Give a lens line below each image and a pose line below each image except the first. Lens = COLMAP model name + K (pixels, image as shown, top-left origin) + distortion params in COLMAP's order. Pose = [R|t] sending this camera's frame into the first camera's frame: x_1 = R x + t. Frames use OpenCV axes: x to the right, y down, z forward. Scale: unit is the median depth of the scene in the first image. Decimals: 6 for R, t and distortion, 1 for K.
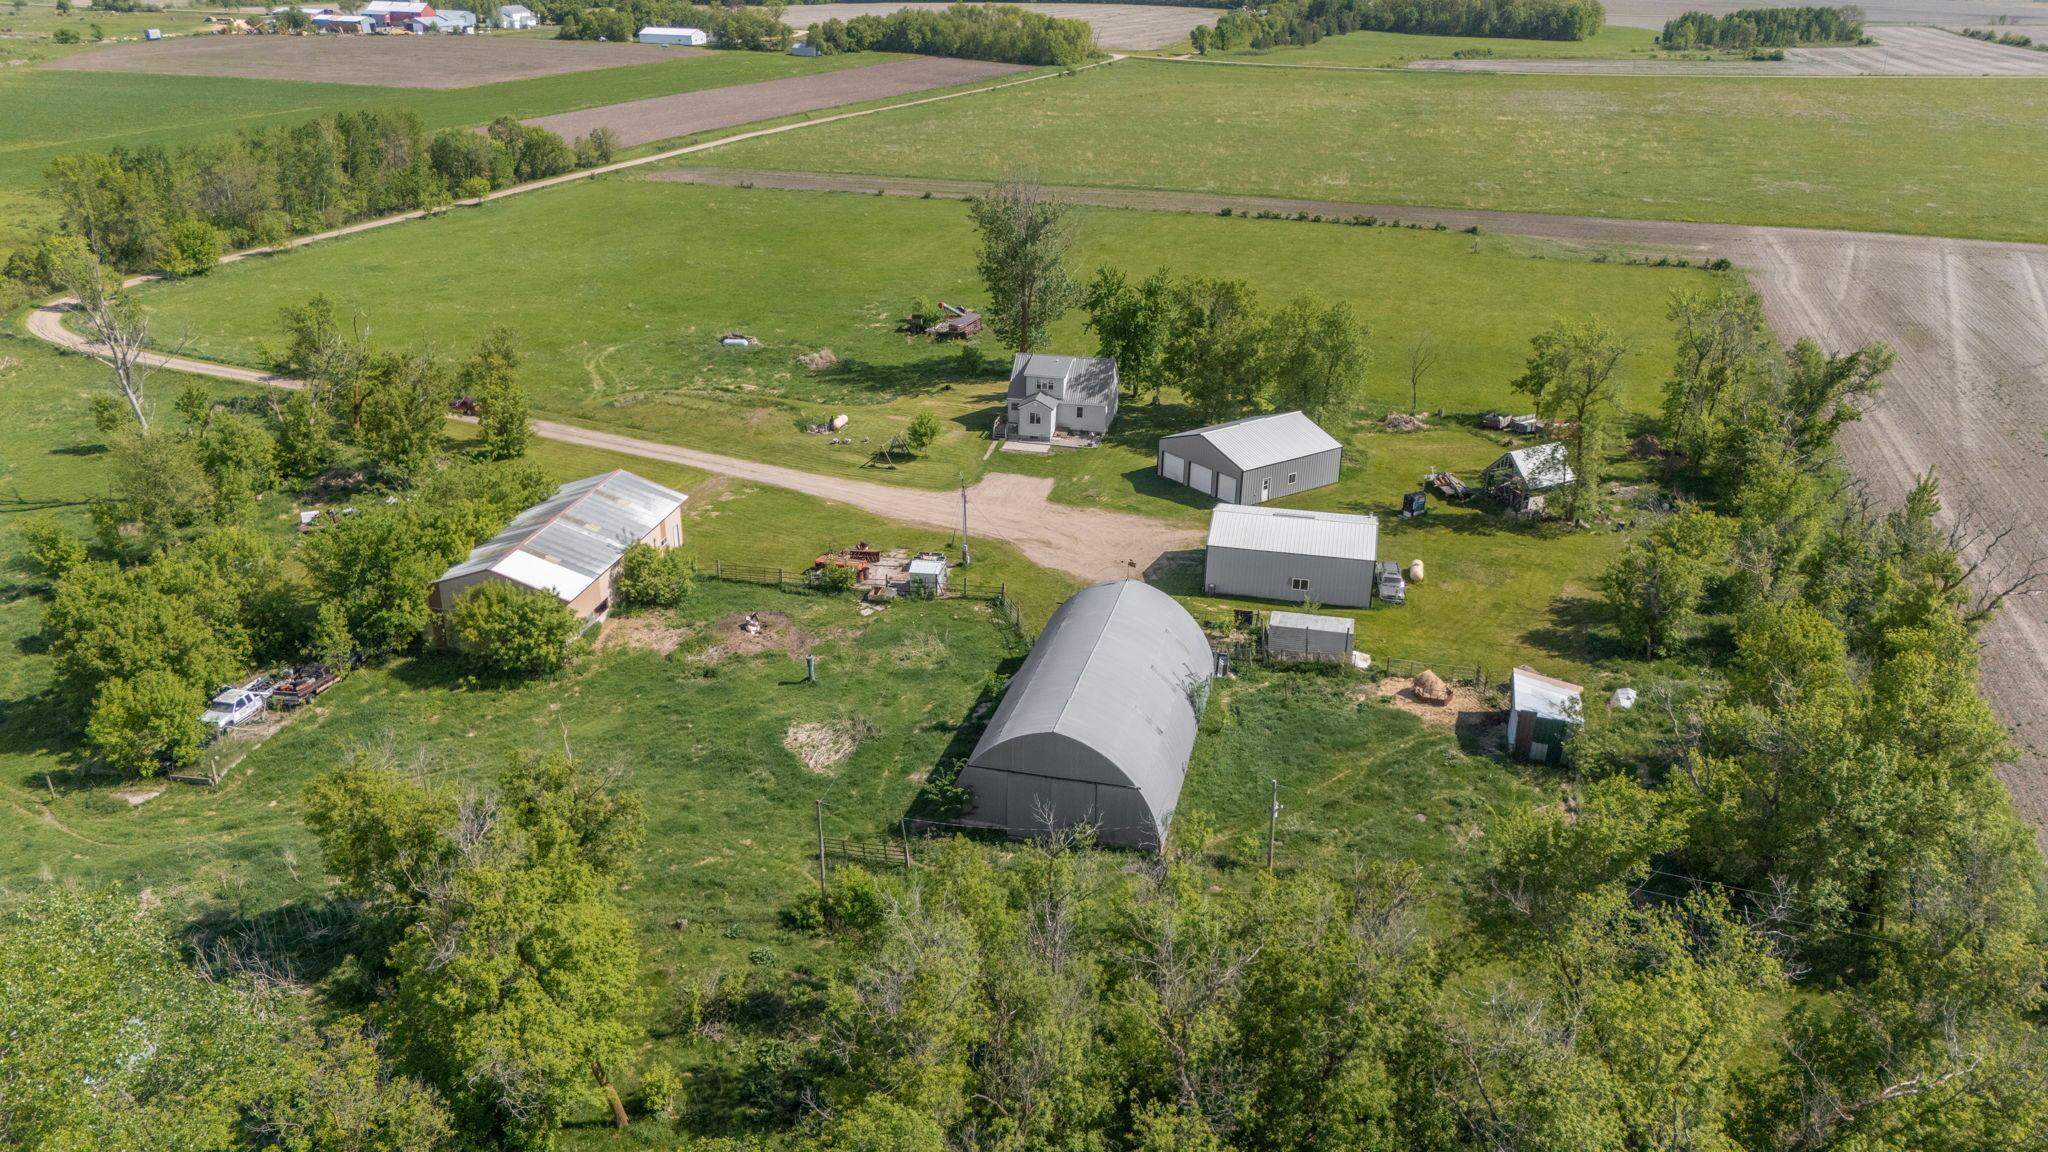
lens RADIAL K [[1524.4, 0, 1024.0], [0, 1524.4, 576.0], [0, 0, 1]] dist [0.082091, -0.070740]
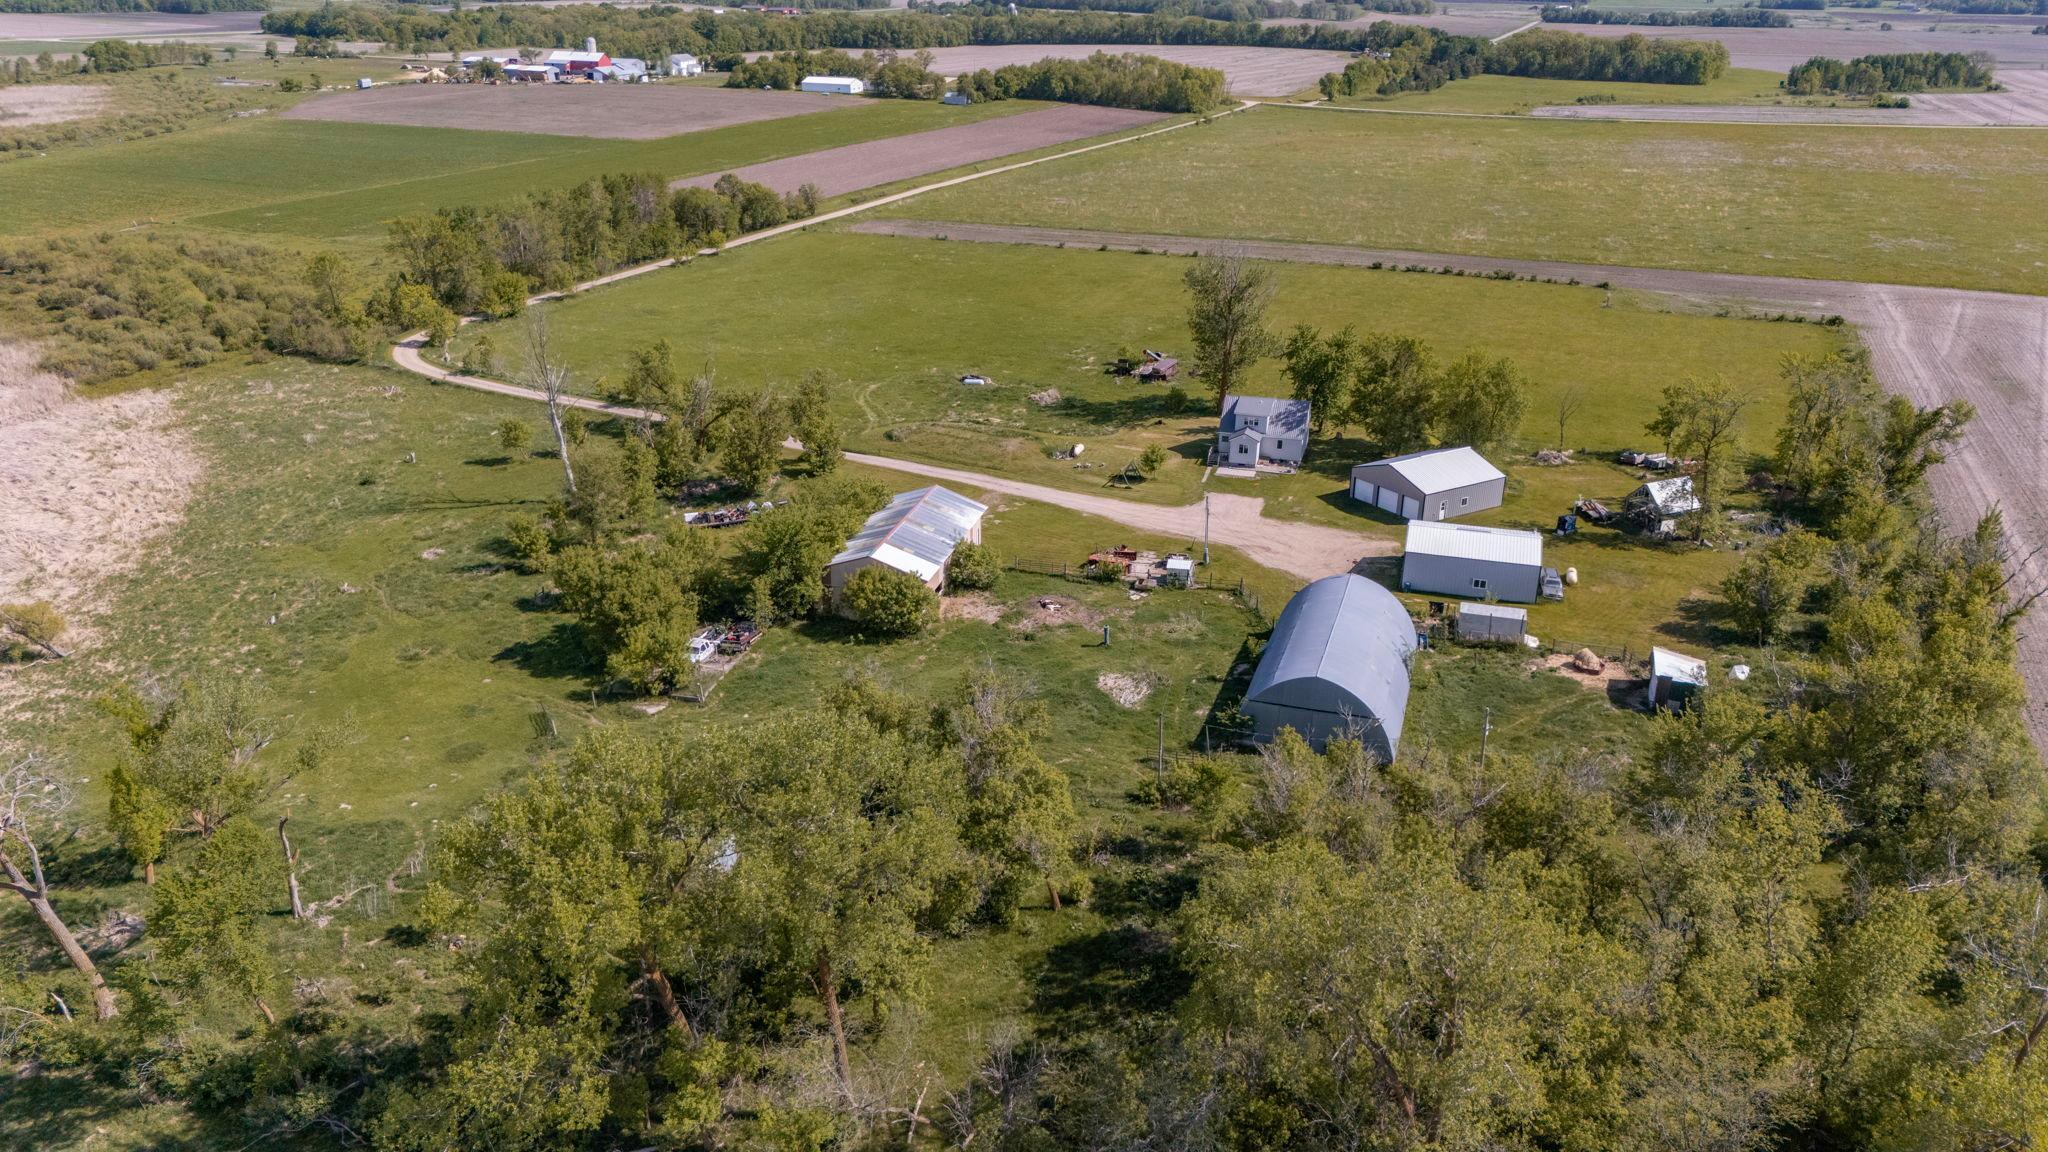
lens RADIAL K [[1524.4, 0, 1024.0], [0, 1524.4, 576.0], [0, 0, 1]] dist [0.082091, -0.070740]
pose [[0.997784, 0.022924, -0.062457, -0.084378], [-0.023970, 0.999584, -0.016047, 0.020636], [0.062063, 0.017508, 0.997919, -0.215152]]
